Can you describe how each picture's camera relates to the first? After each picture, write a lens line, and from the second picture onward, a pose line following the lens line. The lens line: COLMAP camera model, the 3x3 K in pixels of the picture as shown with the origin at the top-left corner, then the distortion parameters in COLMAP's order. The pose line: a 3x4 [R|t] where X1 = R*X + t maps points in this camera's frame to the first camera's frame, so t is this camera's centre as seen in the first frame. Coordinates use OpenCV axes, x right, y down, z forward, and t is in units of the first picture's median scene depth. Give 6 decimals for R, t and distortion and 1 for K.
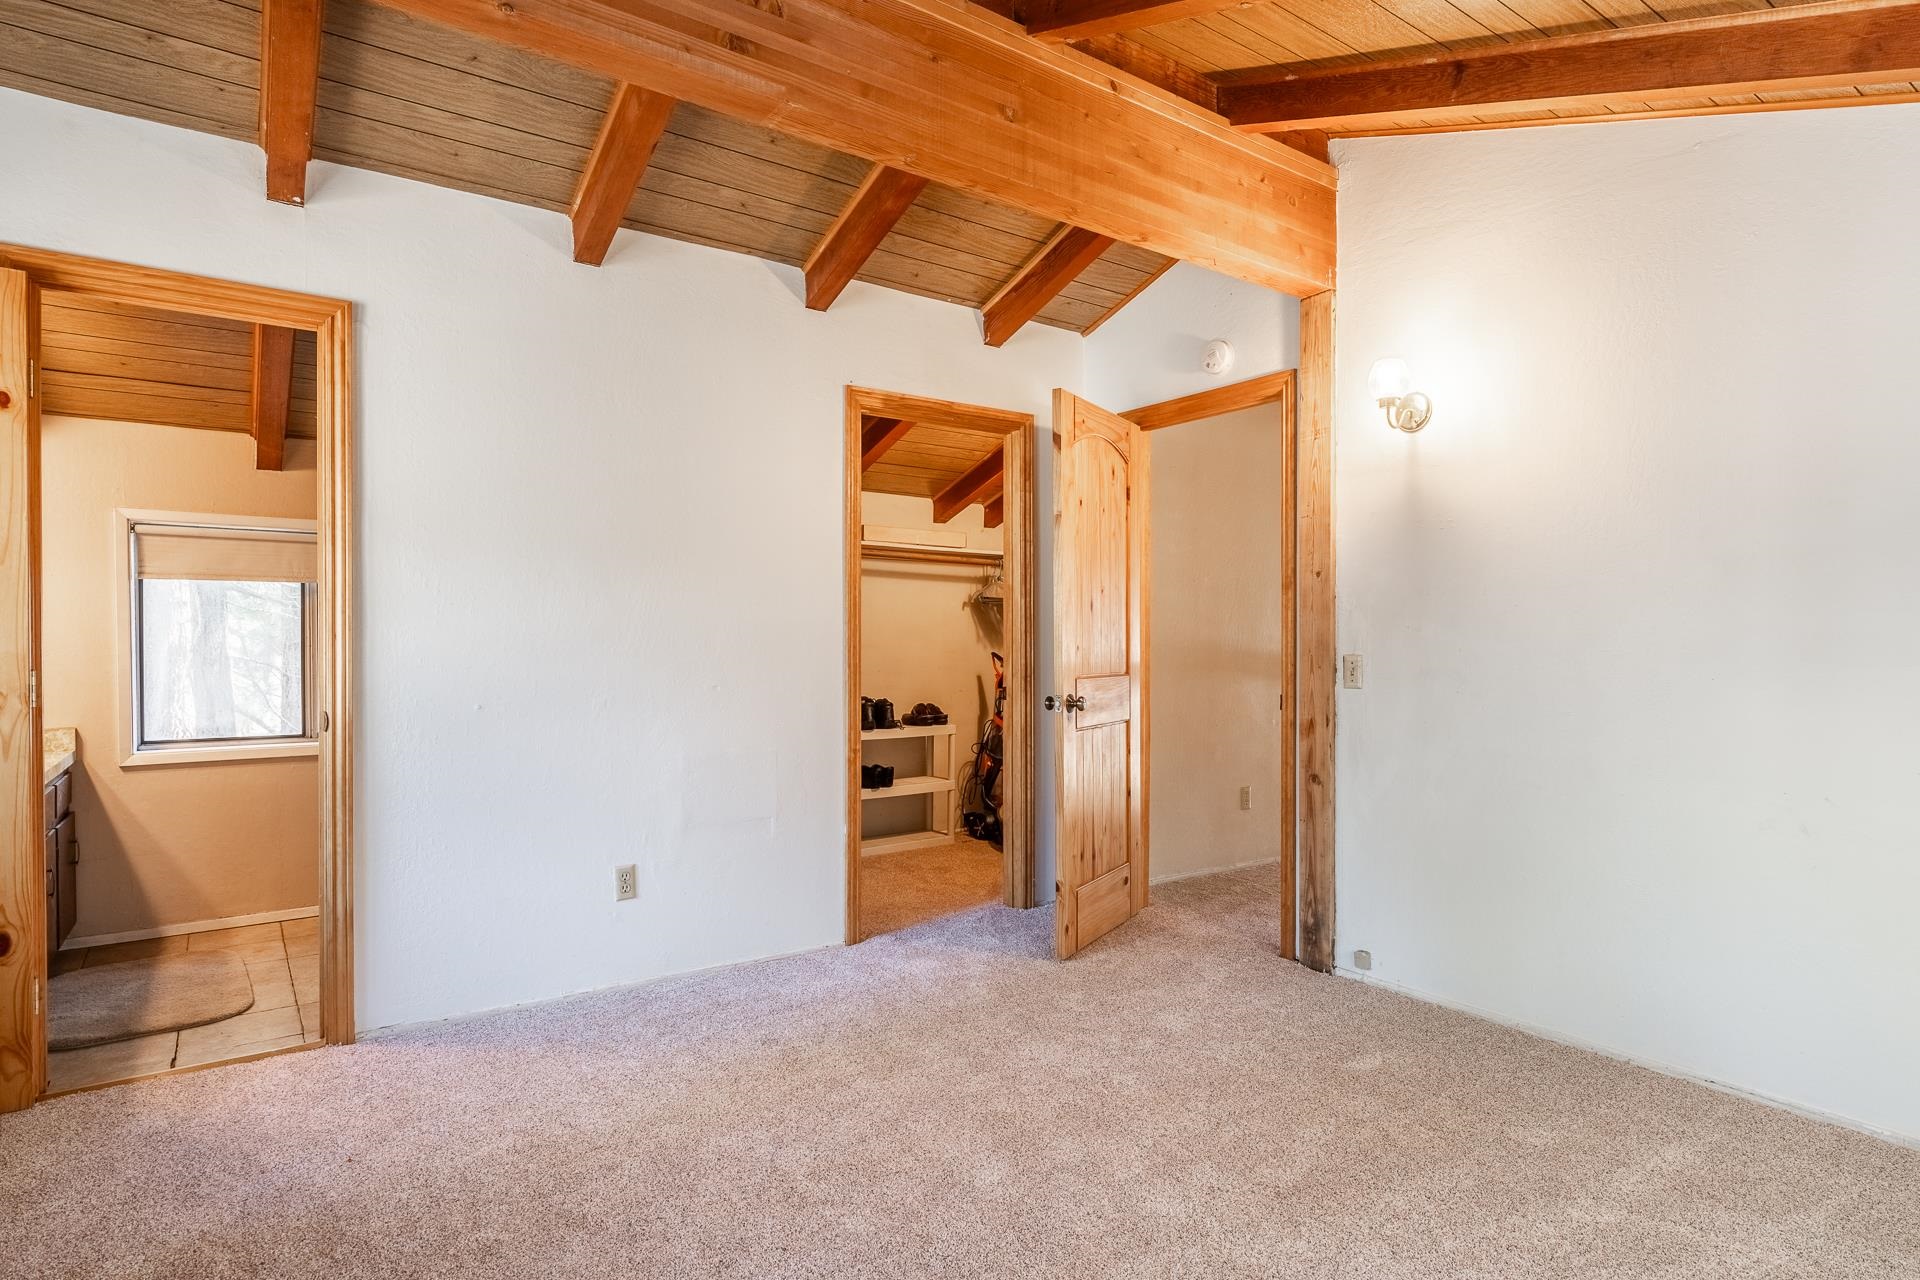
lens RADIAL K [[1002.9, 0, 964.6], [0, 1002.9, 644.0], [0, 0, 1]] dist [-0.001256, -0.000740]
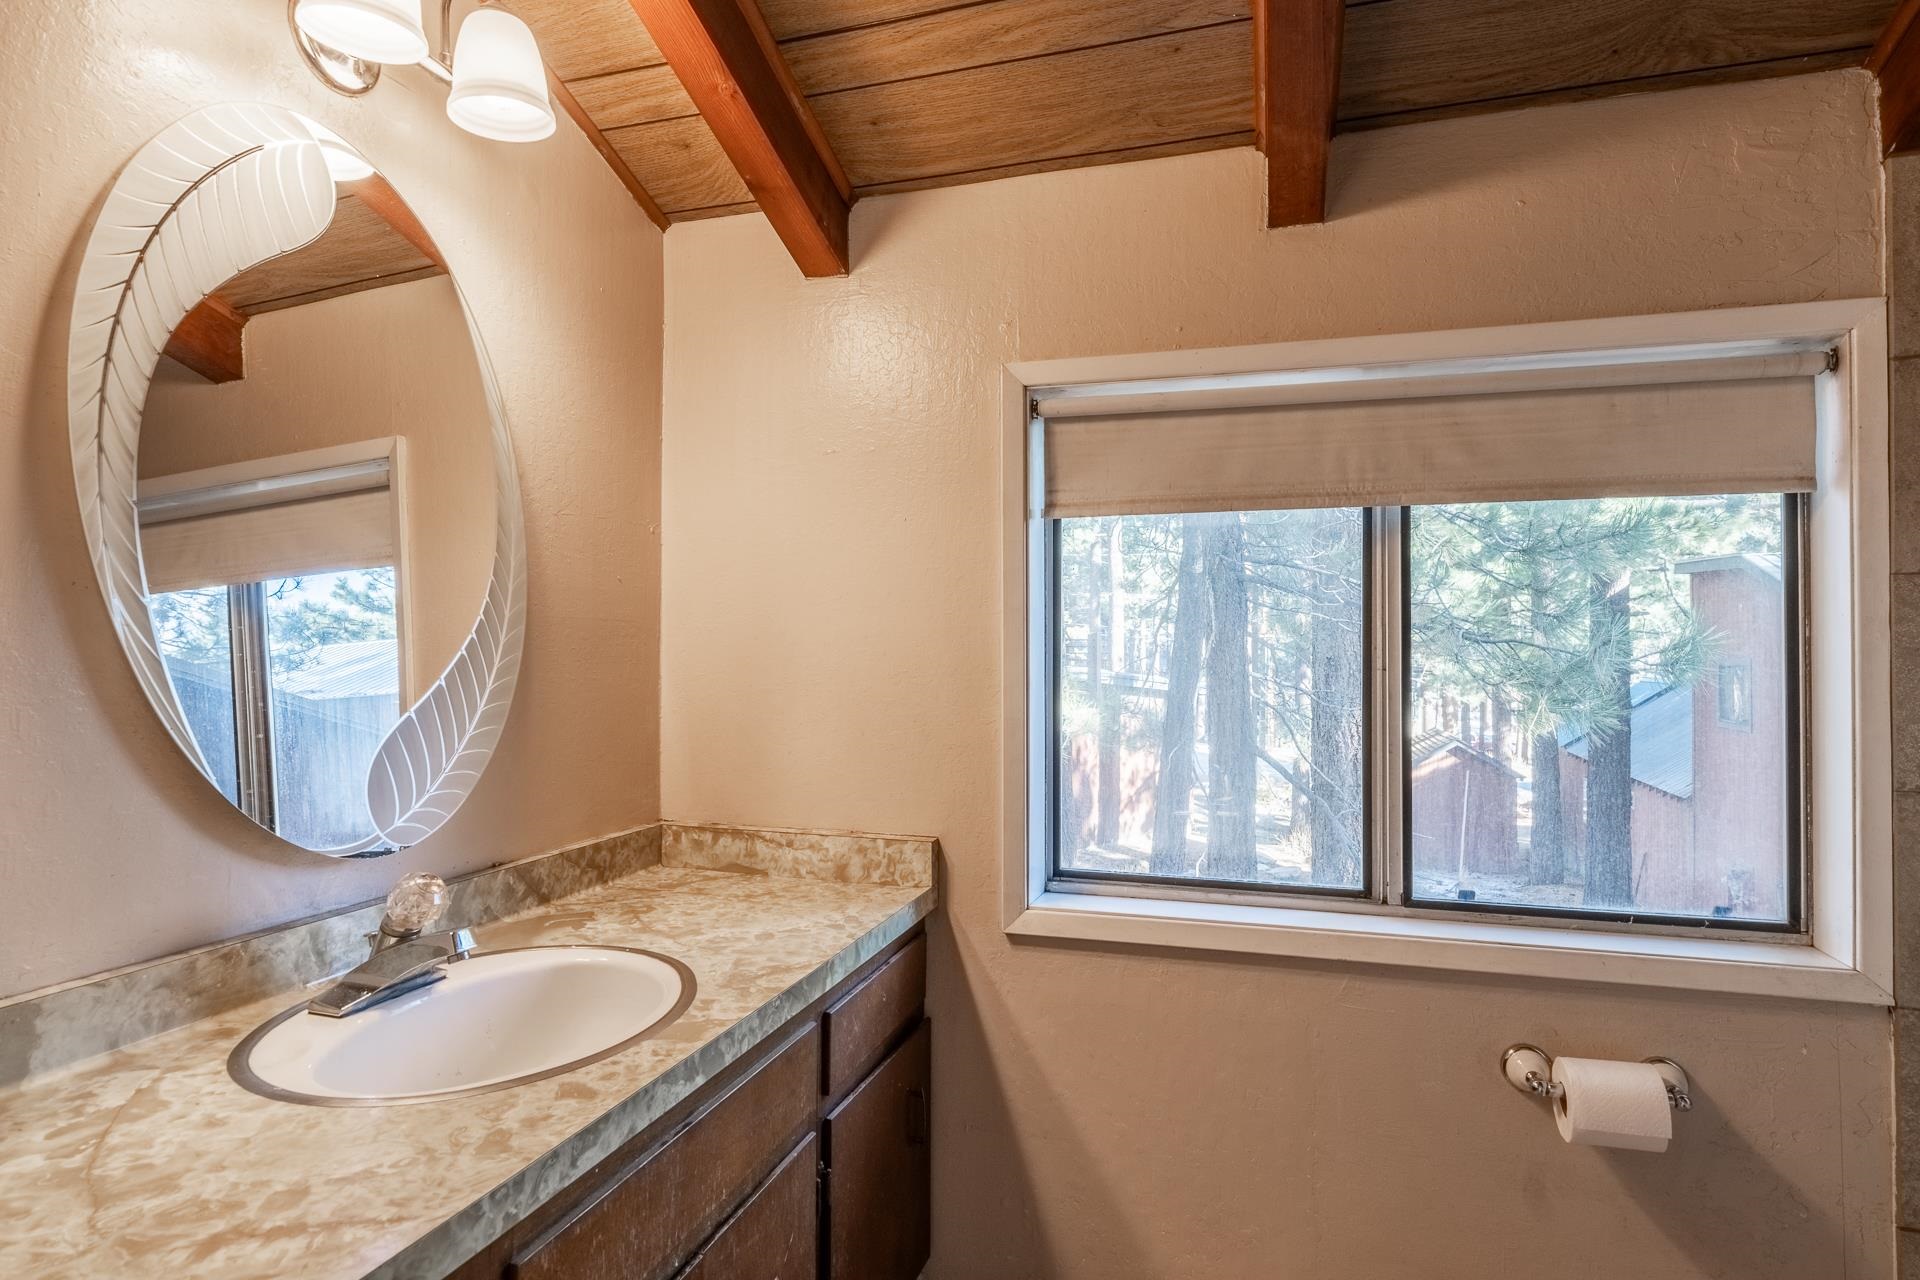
lens RADIAL K [[1059.1, 0, 960.0], [0, 1059.1, 640.0], [0, 0, 1]] dist [-0.000683, -0.001161]
pose [[0.605228, -0.007956, -0.796012, -0.461616], [-0.012544, 0.999731, -0.019529, -0.000105], [0.795953, 0.021805, 0.604965, 0.672856]]
